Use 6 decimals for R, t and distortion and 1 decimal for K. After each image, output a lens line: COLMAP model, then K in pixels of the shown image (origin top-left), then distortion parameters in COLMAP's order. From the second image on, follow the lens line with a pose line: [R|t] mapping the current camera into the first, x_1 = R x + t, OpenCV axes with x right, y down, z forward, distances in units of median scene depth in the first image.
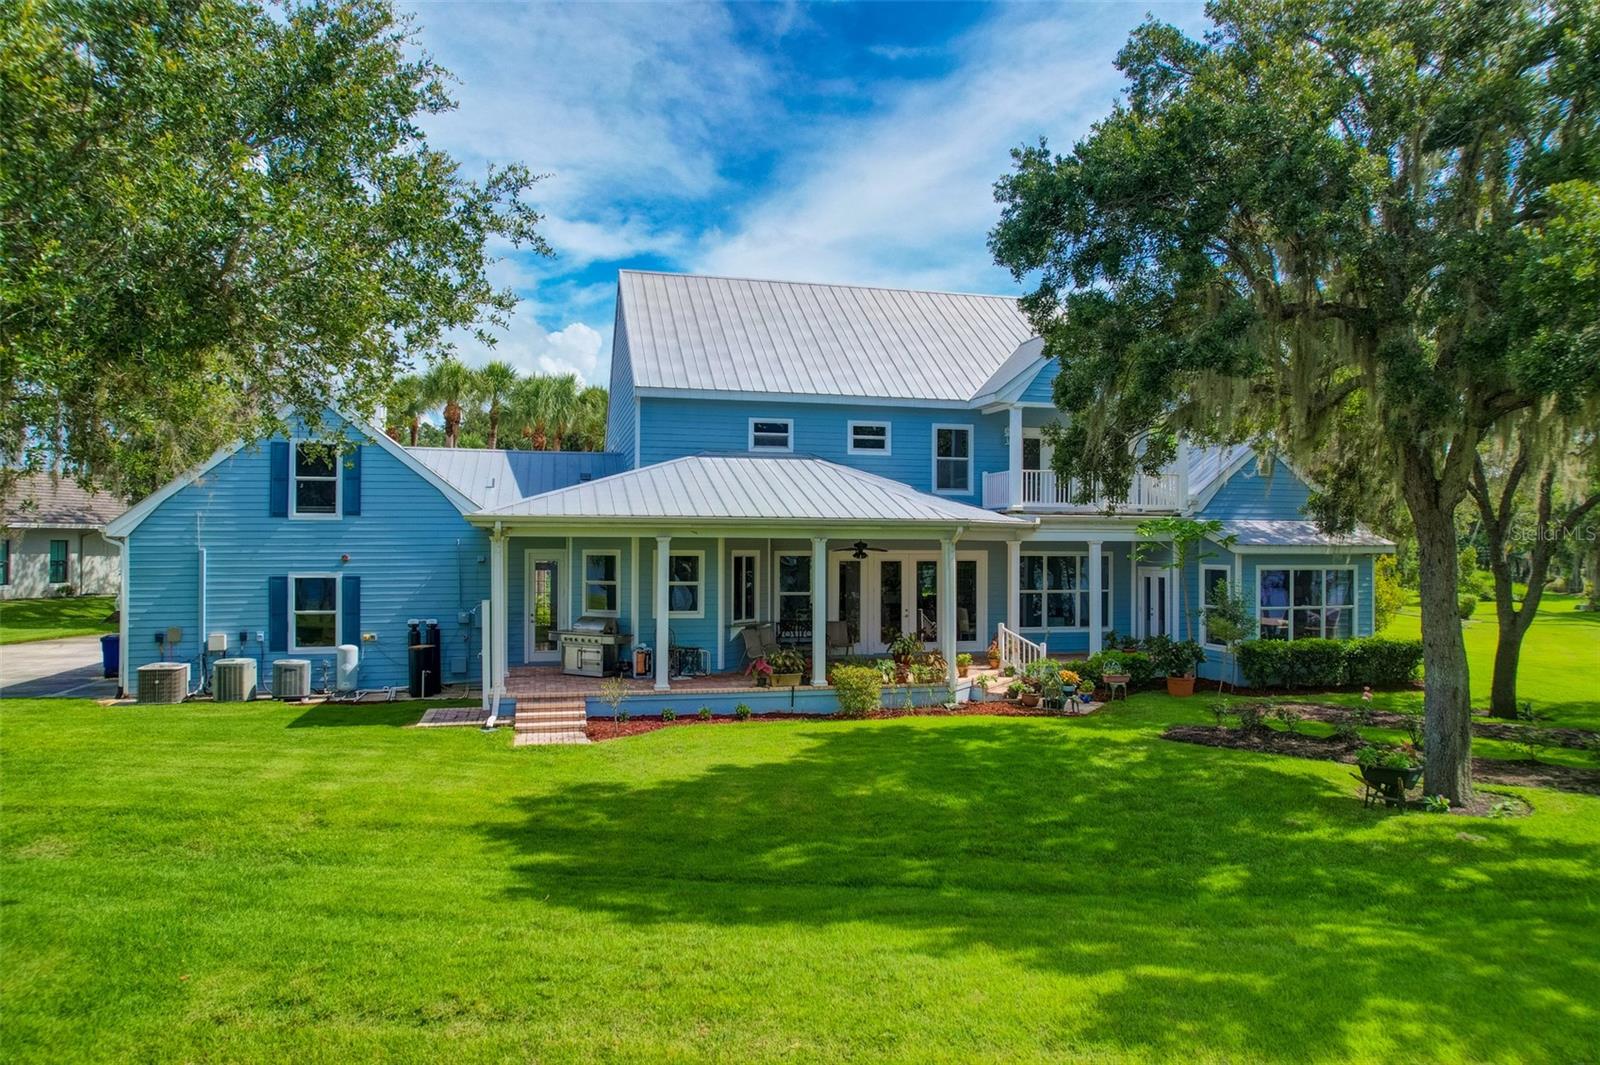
lens RADIAL K [[1017.1, 0, 796.7], [0, 1017.1, 524.4], [0, 0, 1]] dist [-0.073171, 0.068651]
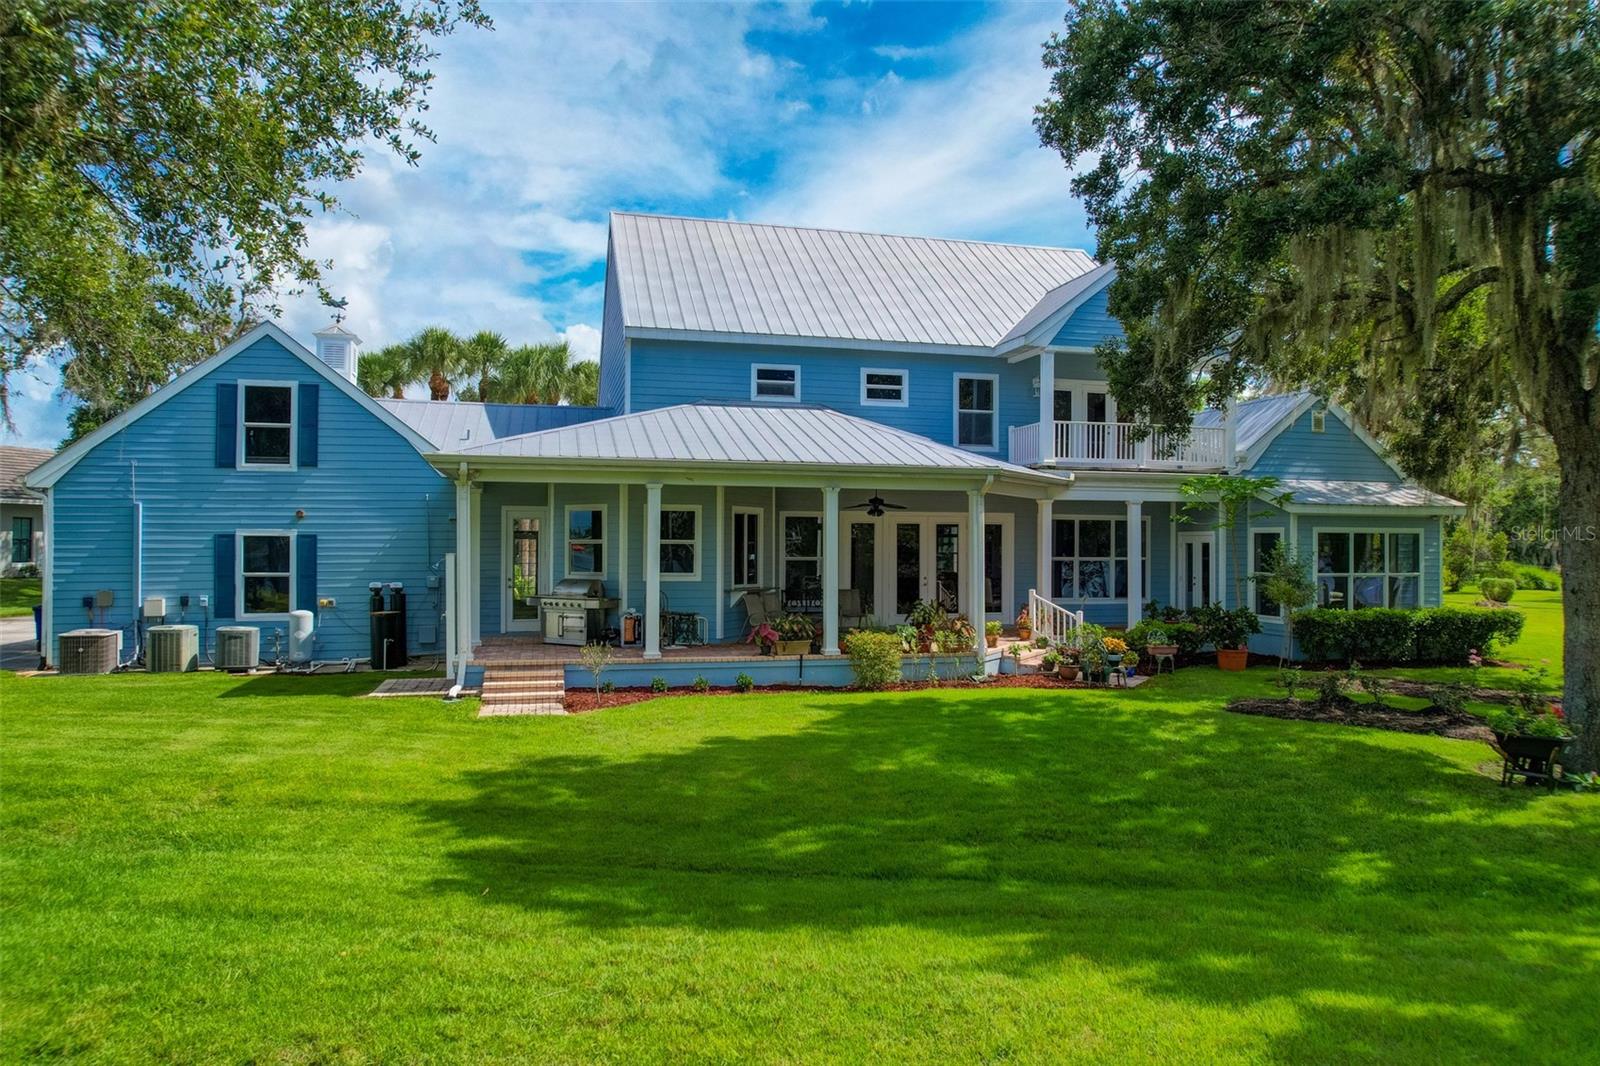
lens RADIAL K [[1017.1, 0, 796.7], [0, 1017.1, 524.9], [0, 0, 1]] dist [-0.073171, 0.068651]
pose [[0.999997, 0.000970, -0.002112, -0.006163], [-0.000967, 0.999998, 0.001770, 0.047714], [0.002113, -0.001768, 0.999996, 0.125493]]
